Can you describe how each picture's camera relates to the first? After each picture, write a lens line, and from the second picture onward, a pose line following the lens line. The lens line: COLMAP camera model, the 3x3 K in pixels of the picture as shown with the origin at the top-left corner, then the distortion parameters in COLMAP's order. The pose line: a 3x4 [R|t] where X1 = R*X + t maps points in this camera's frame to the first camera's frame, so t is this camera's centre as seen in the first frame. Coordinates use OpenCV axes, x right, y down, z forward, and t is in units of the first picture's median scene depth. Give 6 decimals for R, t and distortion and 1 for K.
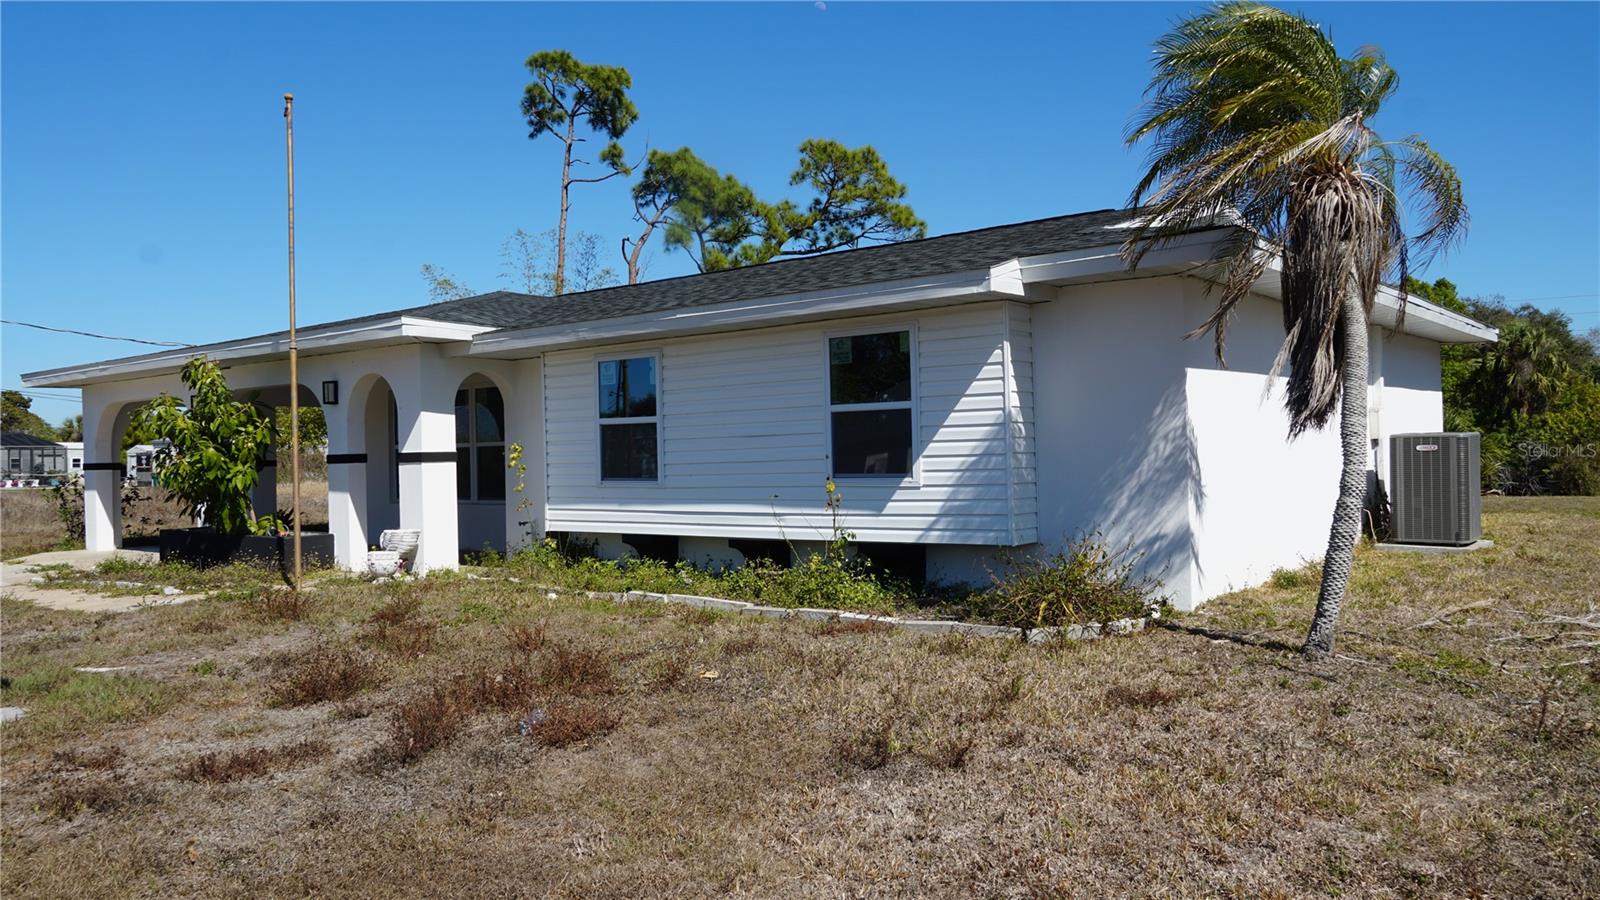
lens RADIAL K [[1208.8, 0, 800.2], [0, 1208.8, 452.5], [0, 0, 1]] dist [0.000893, 0.000690]
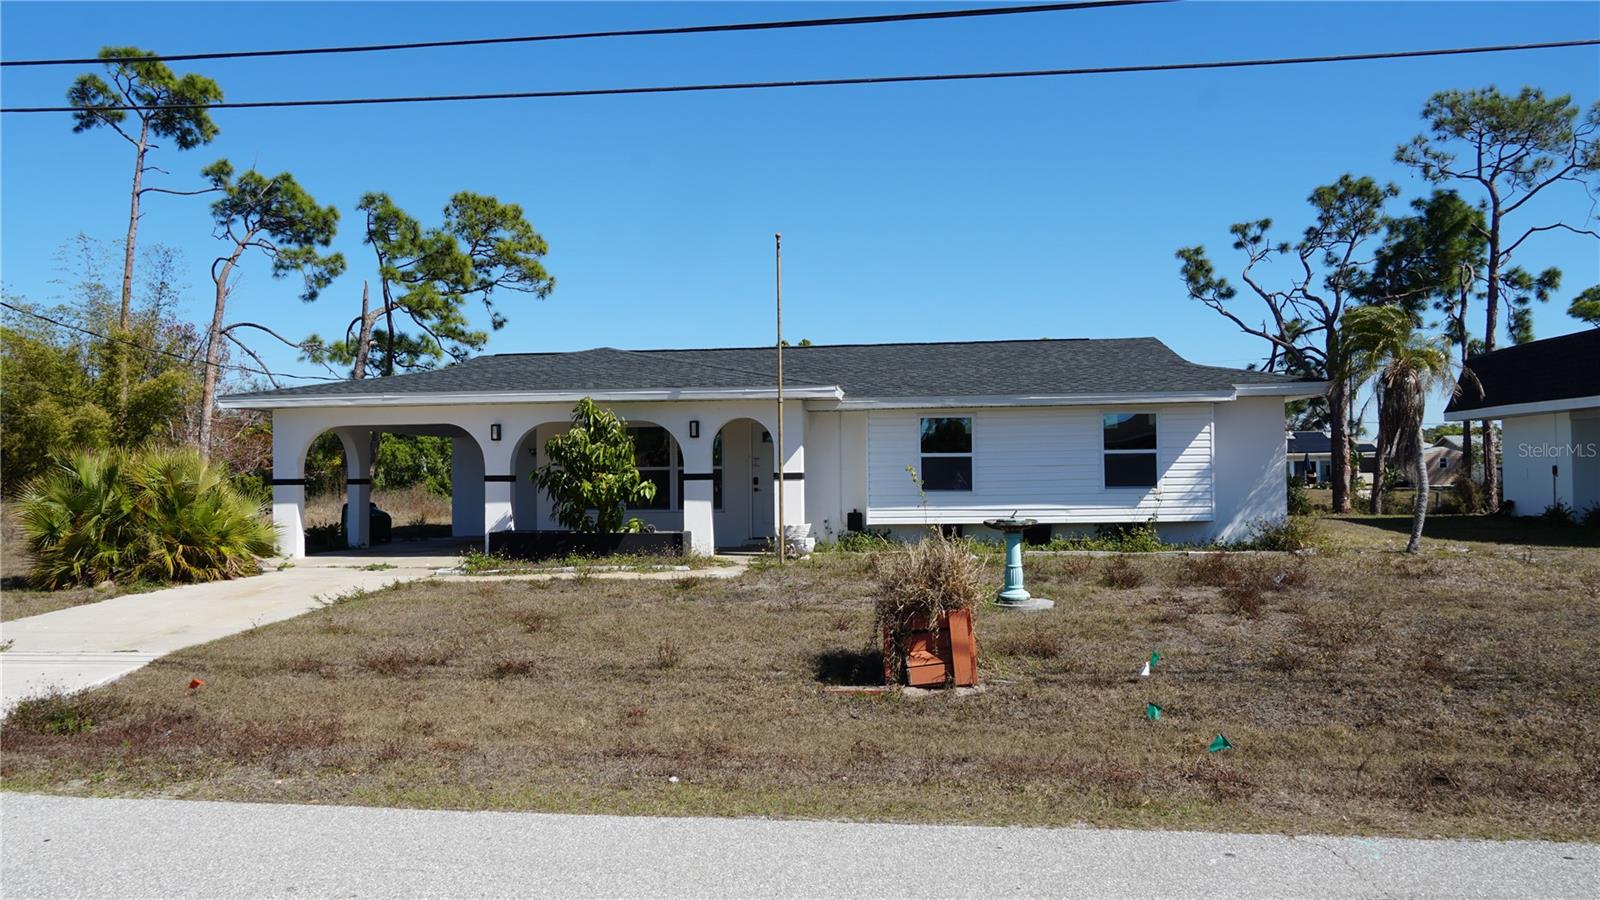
lens RADIAL K [[1208.8, 0, 805.8], [0, 1208.8, 455.2], [0, 0, 1]] dist [0.000893, 0.000690]
pose [[0.847517, 0.023078, 0.530266, -1.023265], [-0.008933, 0.999533, -0.029224, 0.020904], [-0.530693, 0.020031, 0.847328, -0.259643]]
